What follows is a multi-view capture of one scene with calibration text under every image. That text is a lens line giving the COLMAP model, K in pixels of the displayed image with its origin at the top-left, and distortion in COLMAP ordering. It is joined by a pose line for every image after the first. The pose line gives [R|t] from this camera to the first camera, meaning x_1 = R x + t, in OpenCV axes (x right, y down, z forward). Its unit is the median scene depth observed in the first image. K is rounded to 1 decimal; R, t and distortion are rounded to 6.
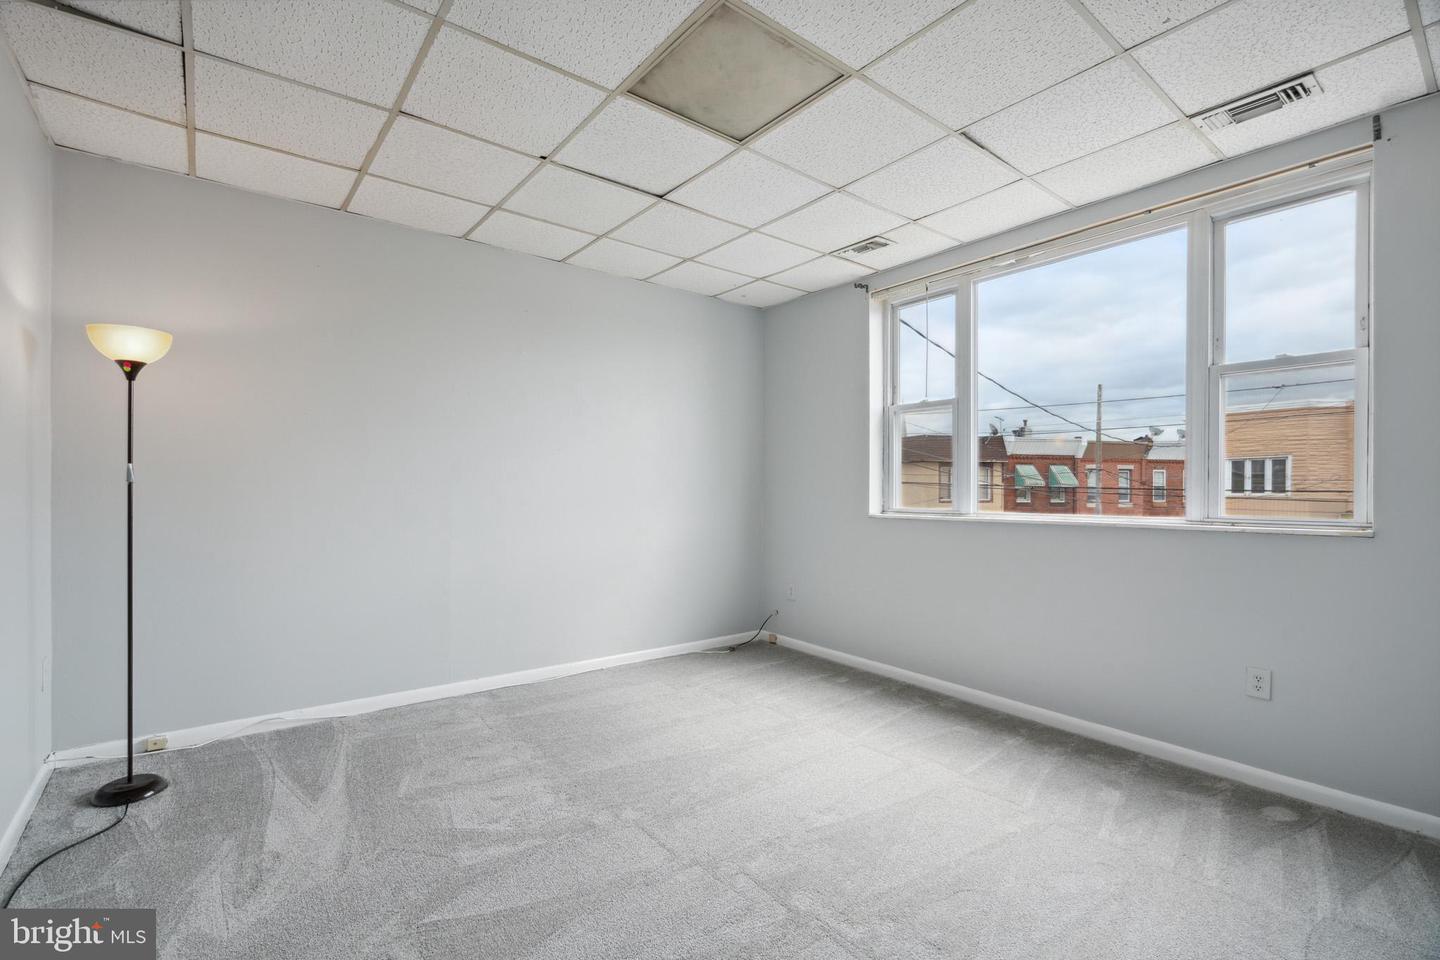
lens RADIAL K [[636.3, 0, 715.0], [0, 636.3, 507.5], [0, 0, 1]] dist [0.001640, 0.001293]
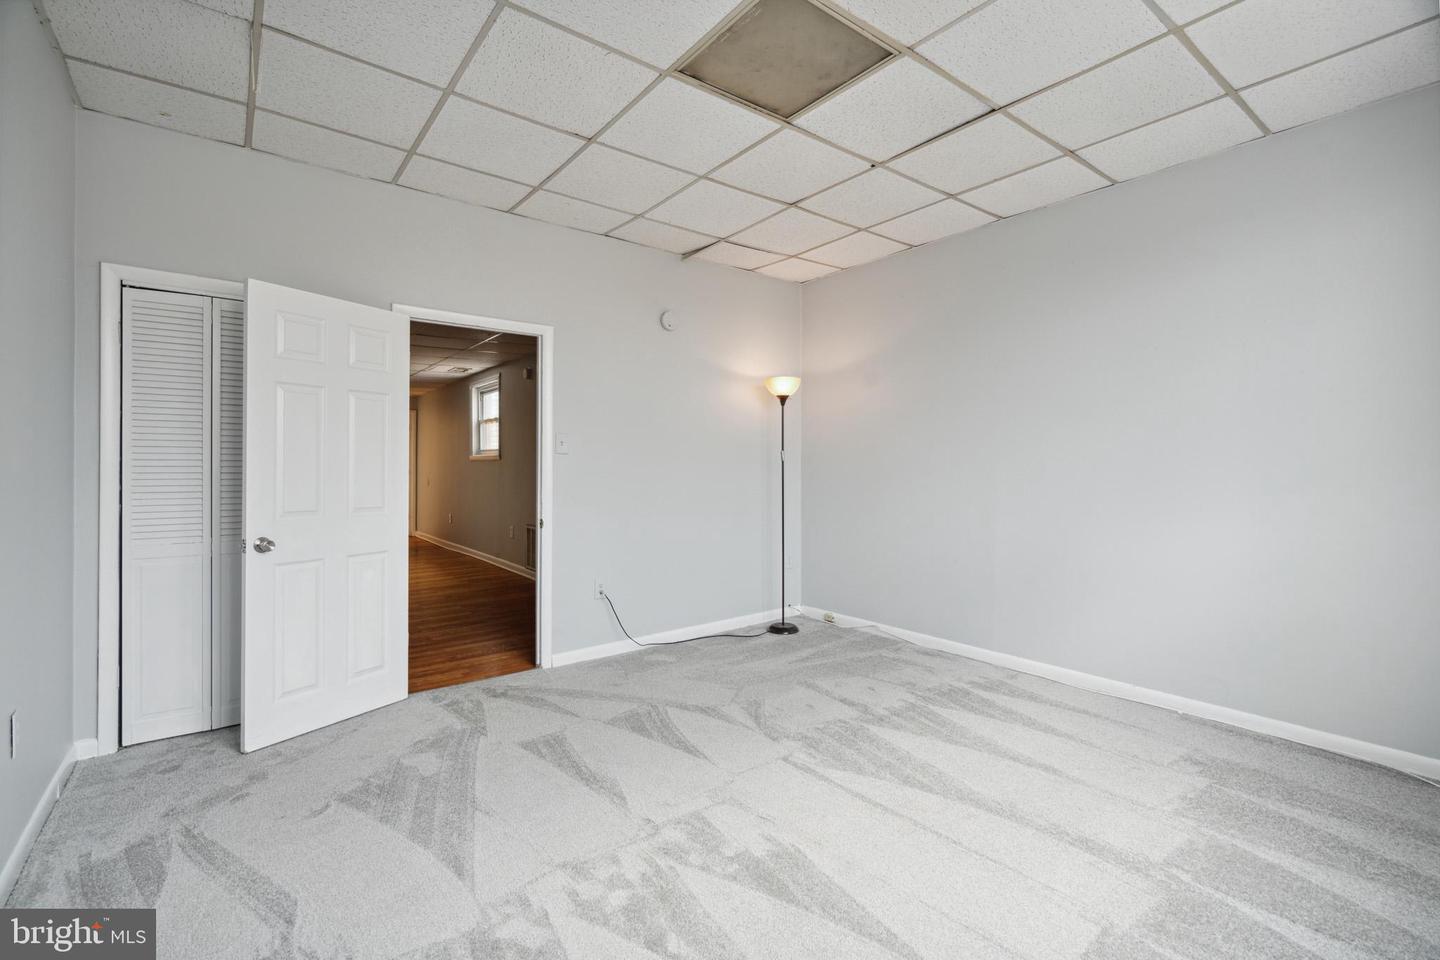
lens RADIAL K [[654.9, 0, 716.0], [0, 654.9, 476.1], [0, 0, 1]] dist [0.002563, 0.000303]
pose [[-0.015282, 0.007061, -0.999858, 0.866648], [-0.028974, 0.999552, 0.007502, -0.002760], [0.999463, 0.029084, -0.015071, 0.740690]]
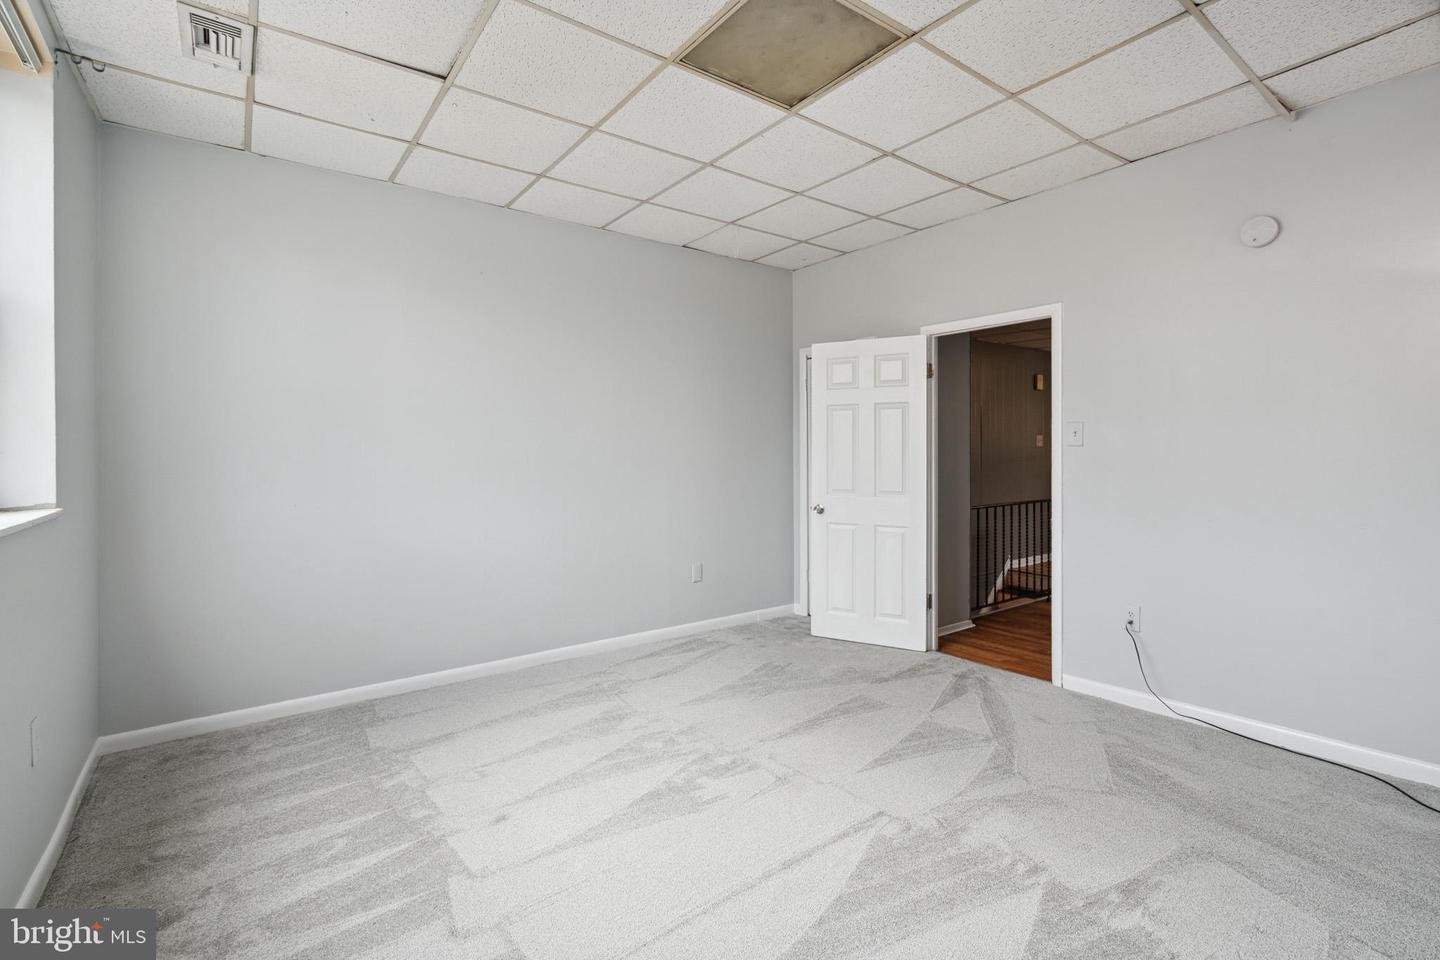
lens RADIAL K [[654.9, 0, 716.0], [0, 654.9, 476.1], [0, 0, 1]] dist [0.002563, 0.000303]
pose [[-0.999417, -0.001466, 0.034124, 0.088219], [0.000645, 0.998089, 0.061783, -0.054197], [-0.034149, 0.061769, -0.997506, 1.632647]]
